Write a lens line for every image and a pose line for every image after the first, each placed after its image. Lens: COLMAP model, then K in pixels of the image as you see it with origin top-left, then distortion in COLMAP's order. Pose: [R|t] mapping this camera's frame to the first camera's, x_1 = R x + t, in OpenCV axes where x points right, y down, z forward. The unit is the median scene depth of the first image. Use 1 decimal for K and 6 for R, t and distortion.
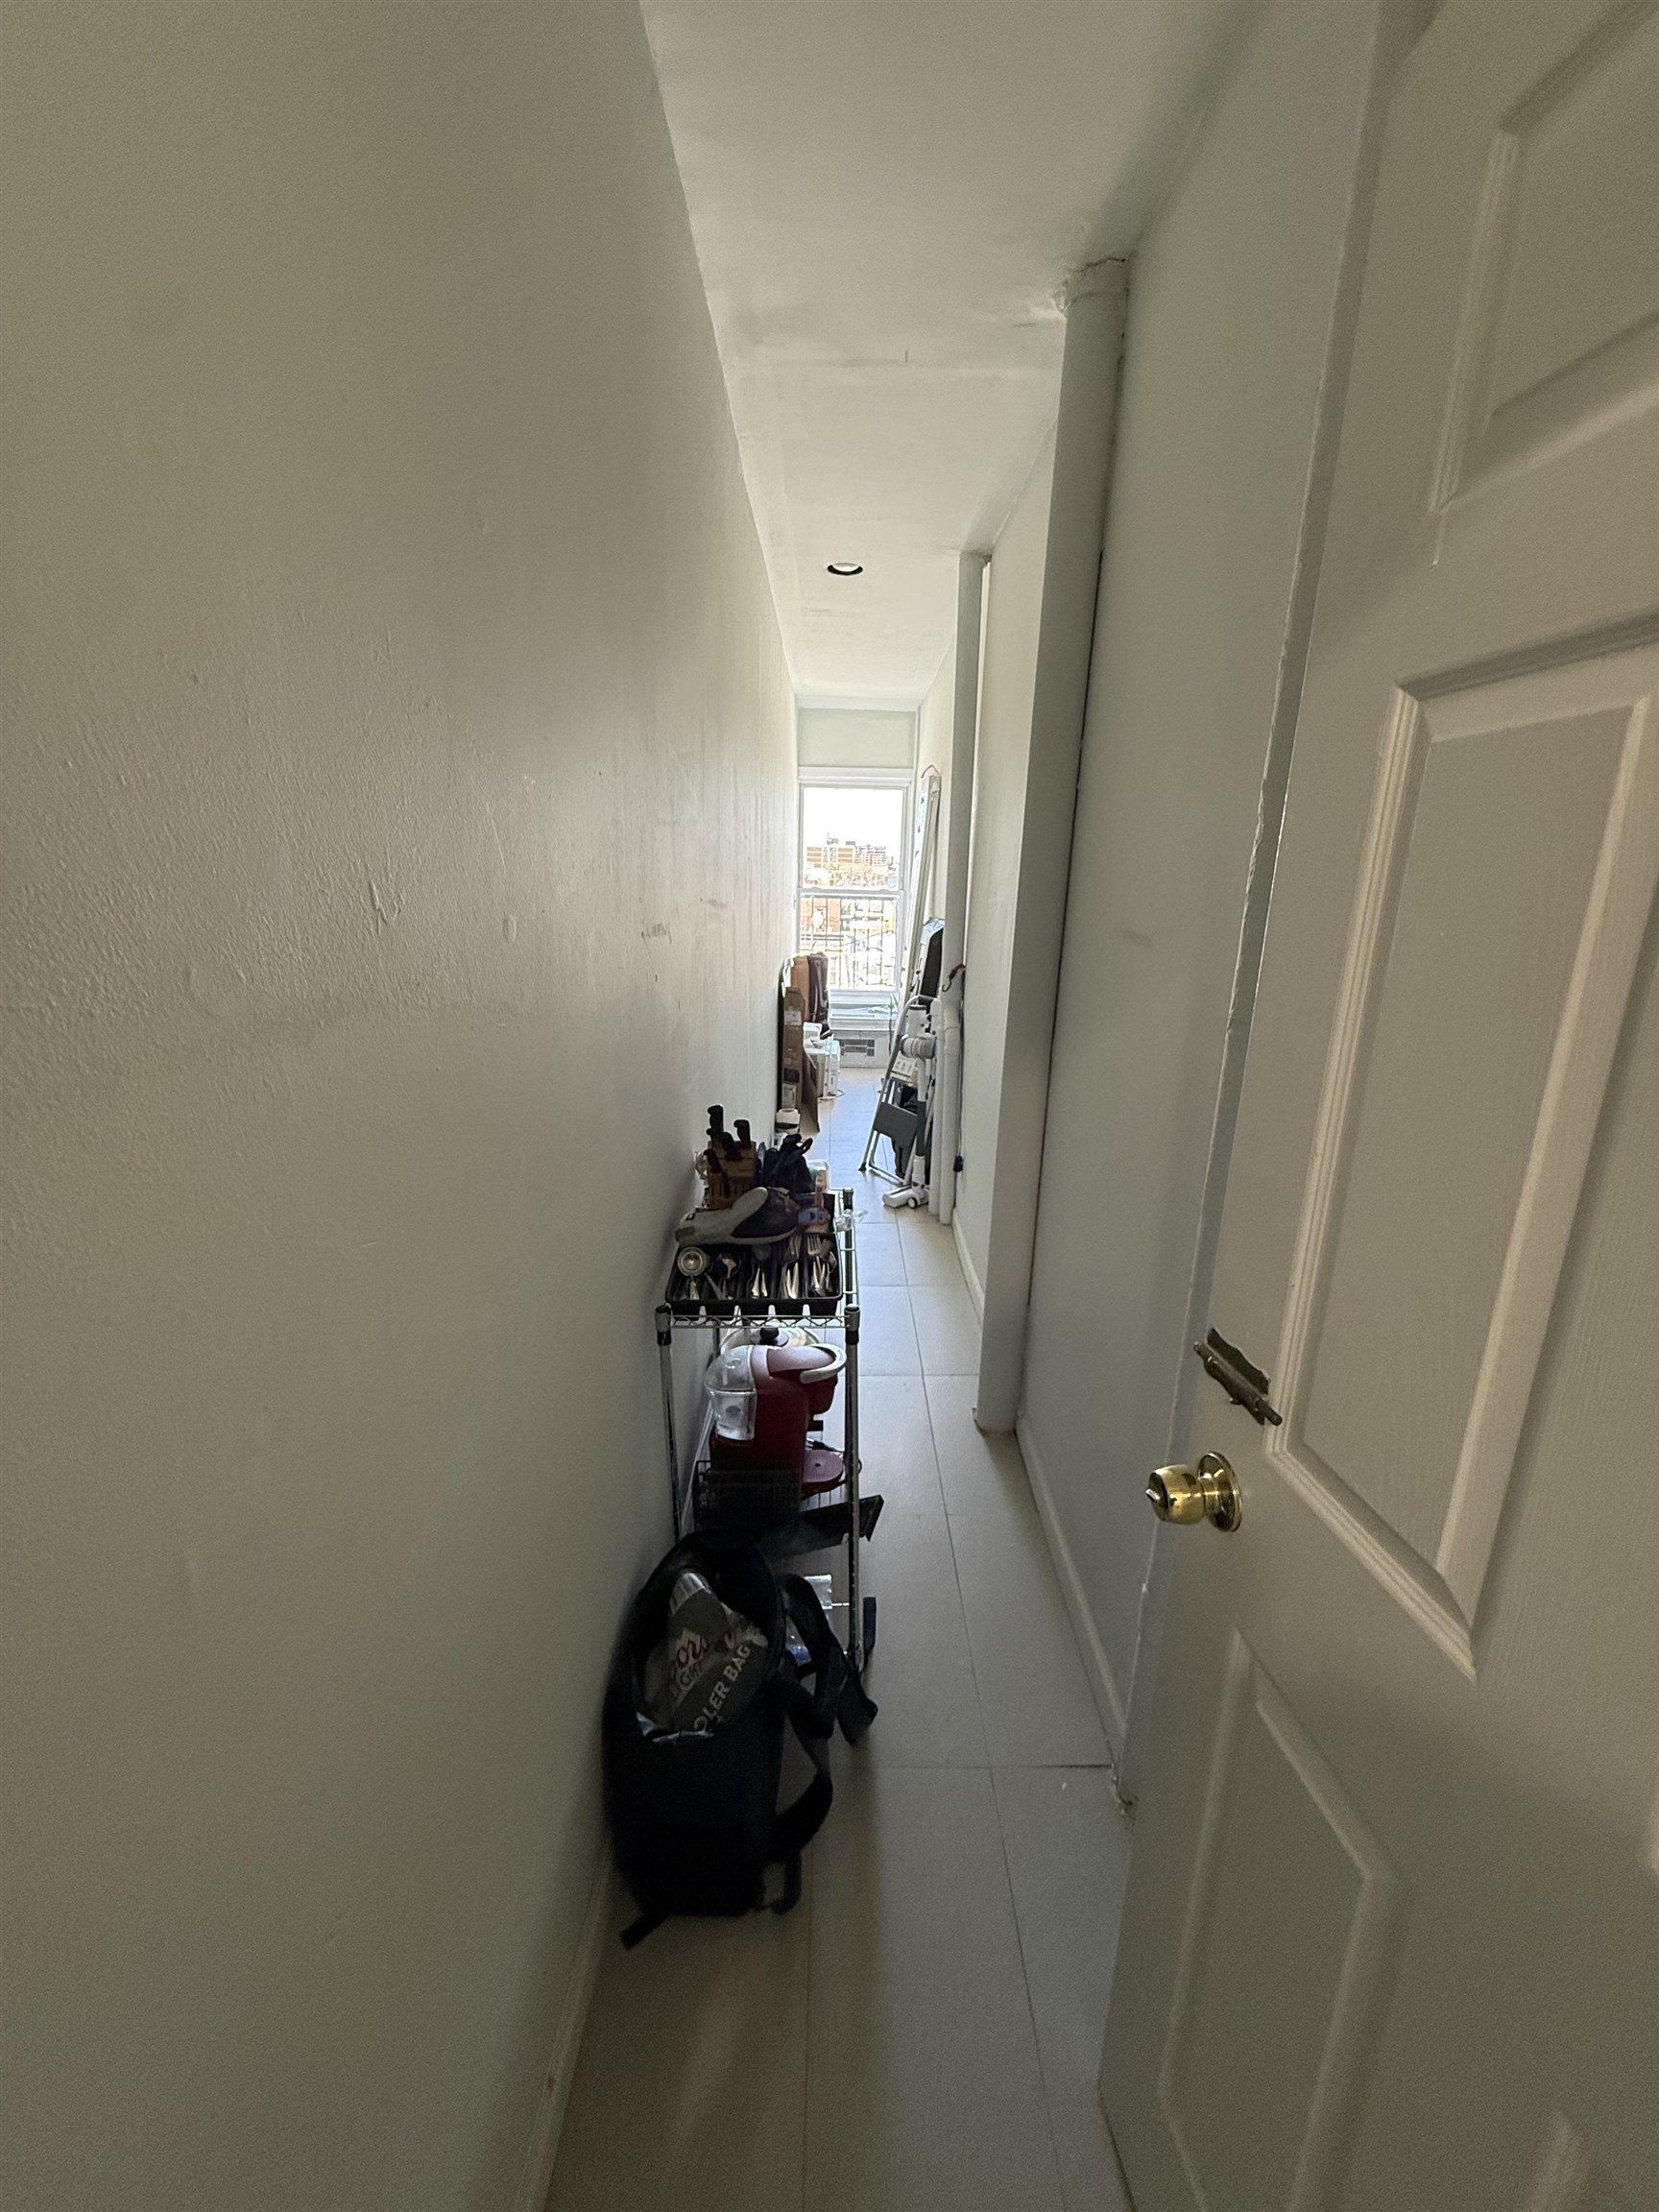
lens RADIAL K [[885.1, 0, 818.4], [0, 885.1, 1111.9], [0, 0, 1]] dist [0.000852, 0.000075]
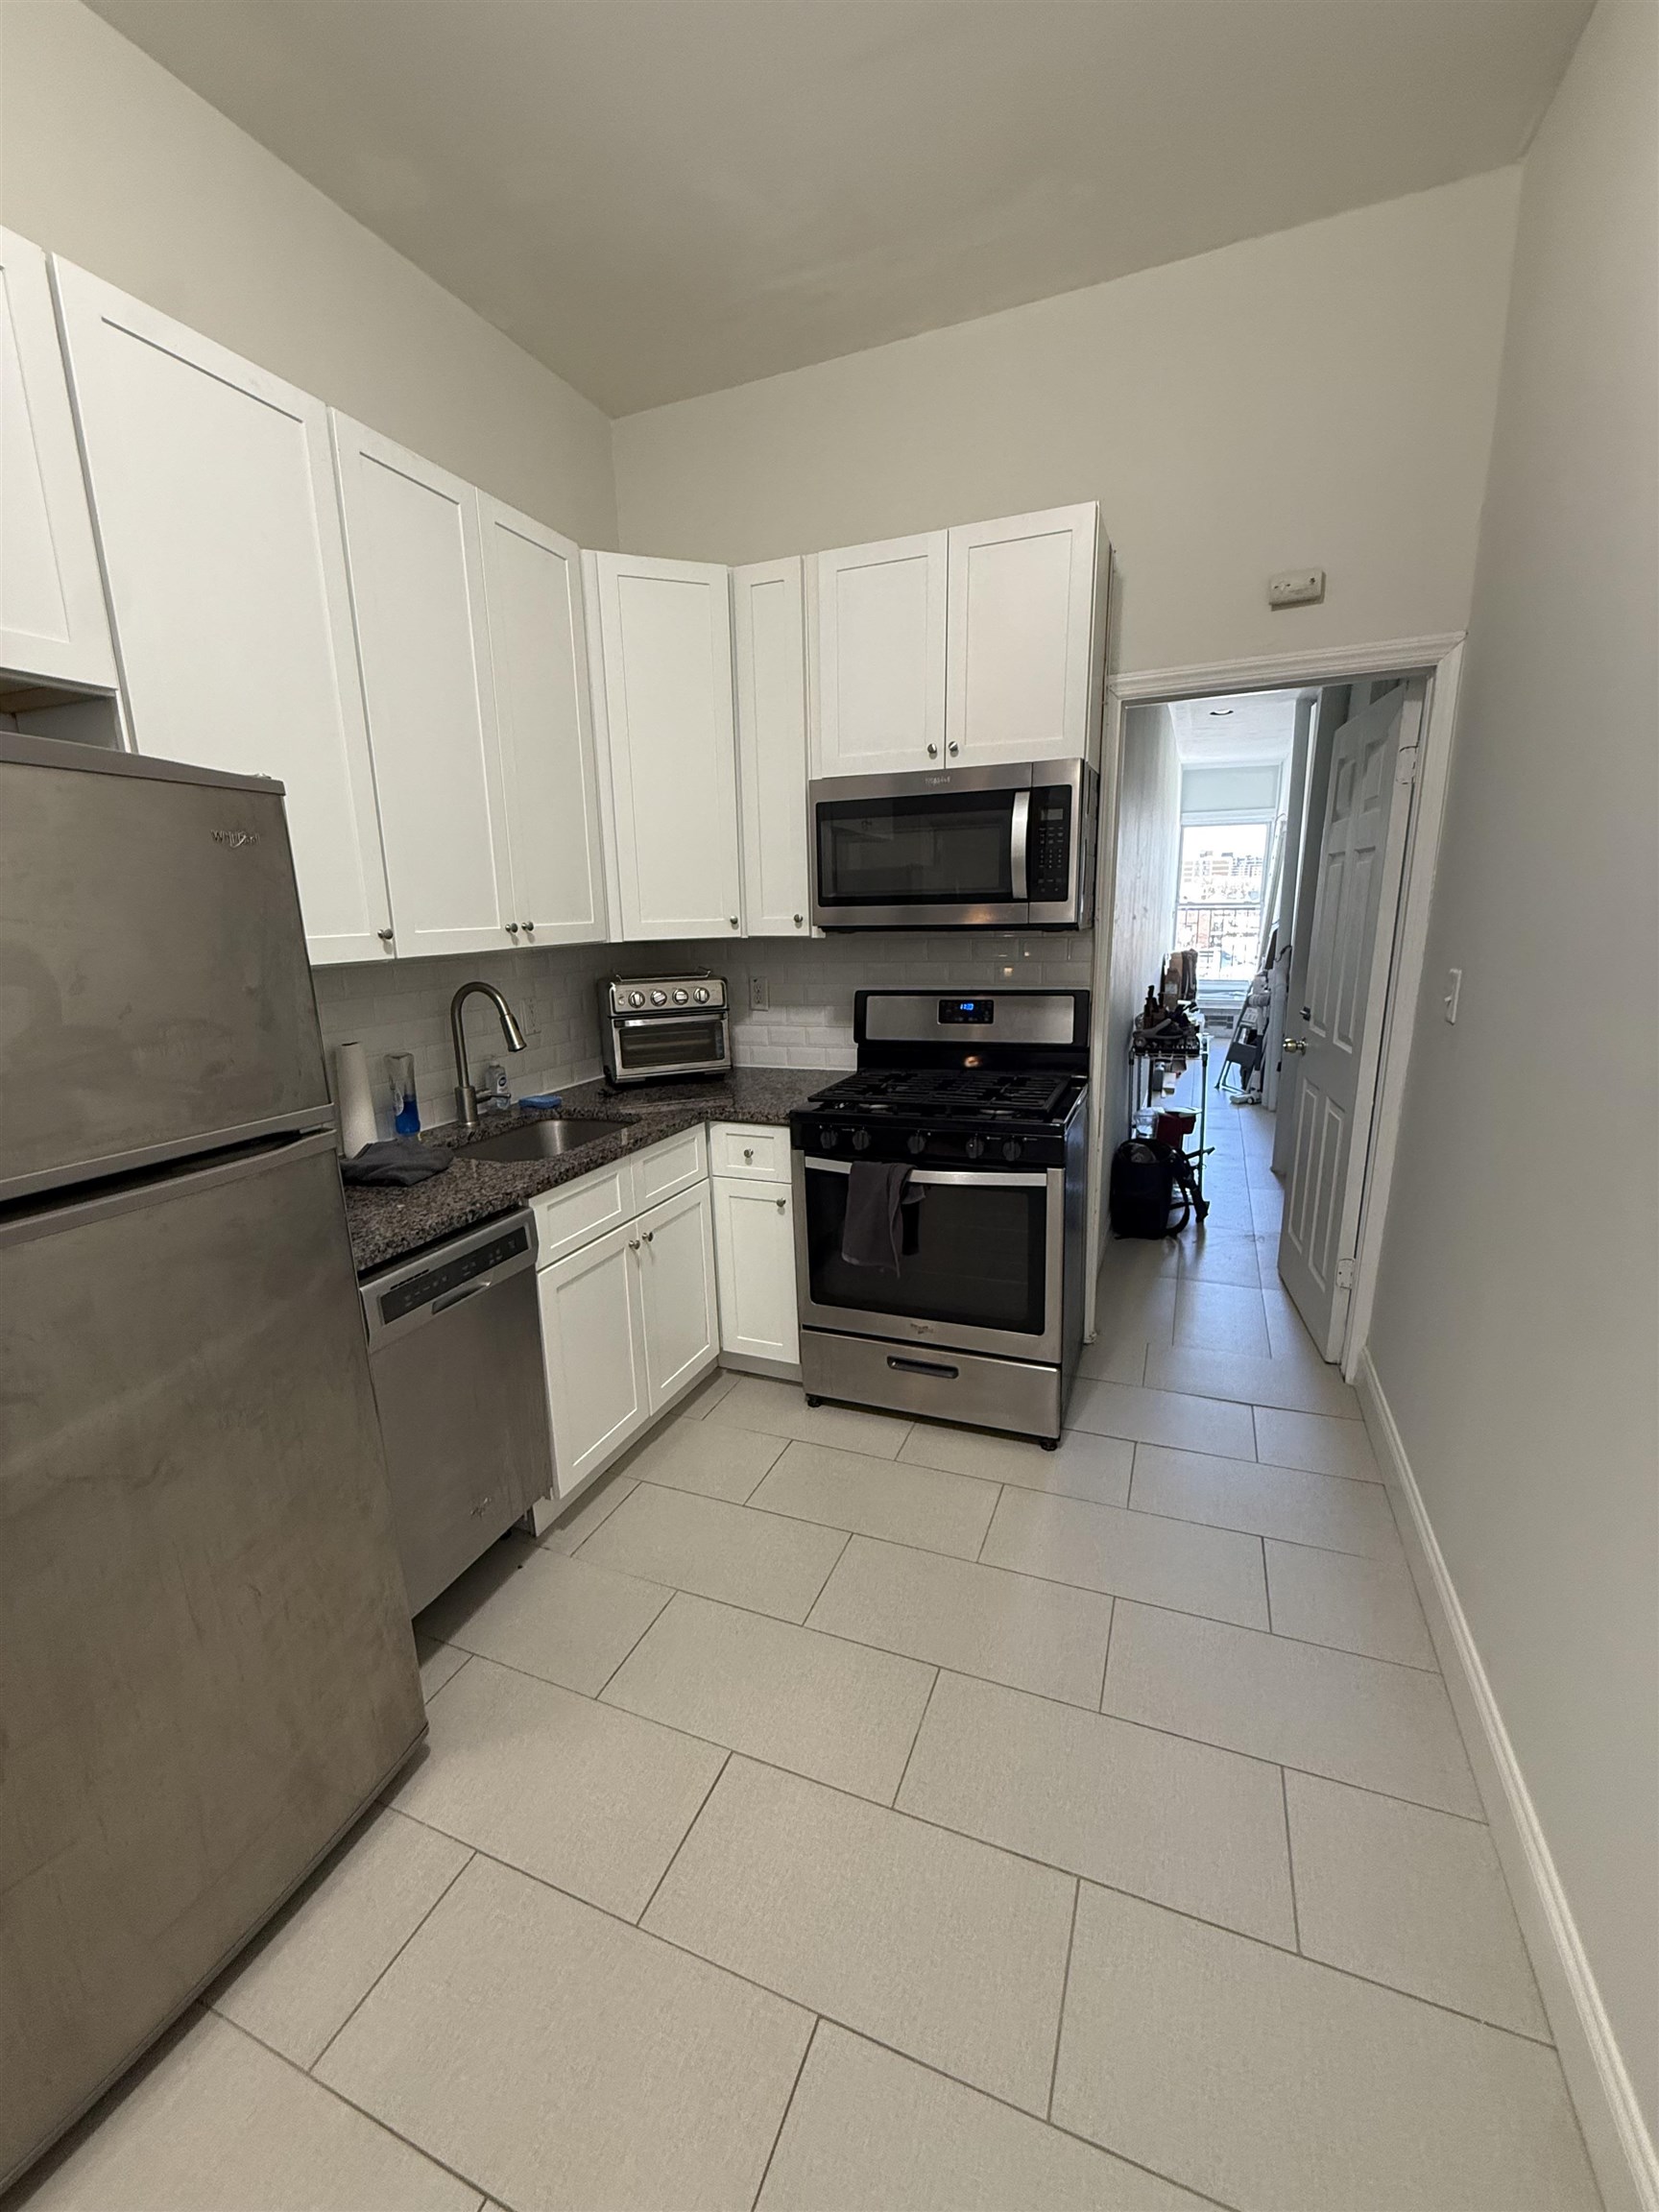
lens RADIAL K [[885.1, 0, 827.3], [0, 885.1, 1094.8], [0, 0, 1]] dist [0.000852, 0.000075]
pose [[0.928643, 0.045606, -0.368160, -0.008850], [-0.060742, 0.997714, -0.029623, 0.135536], [0.365967, 0.049872, 0.929291, -0.525575]]
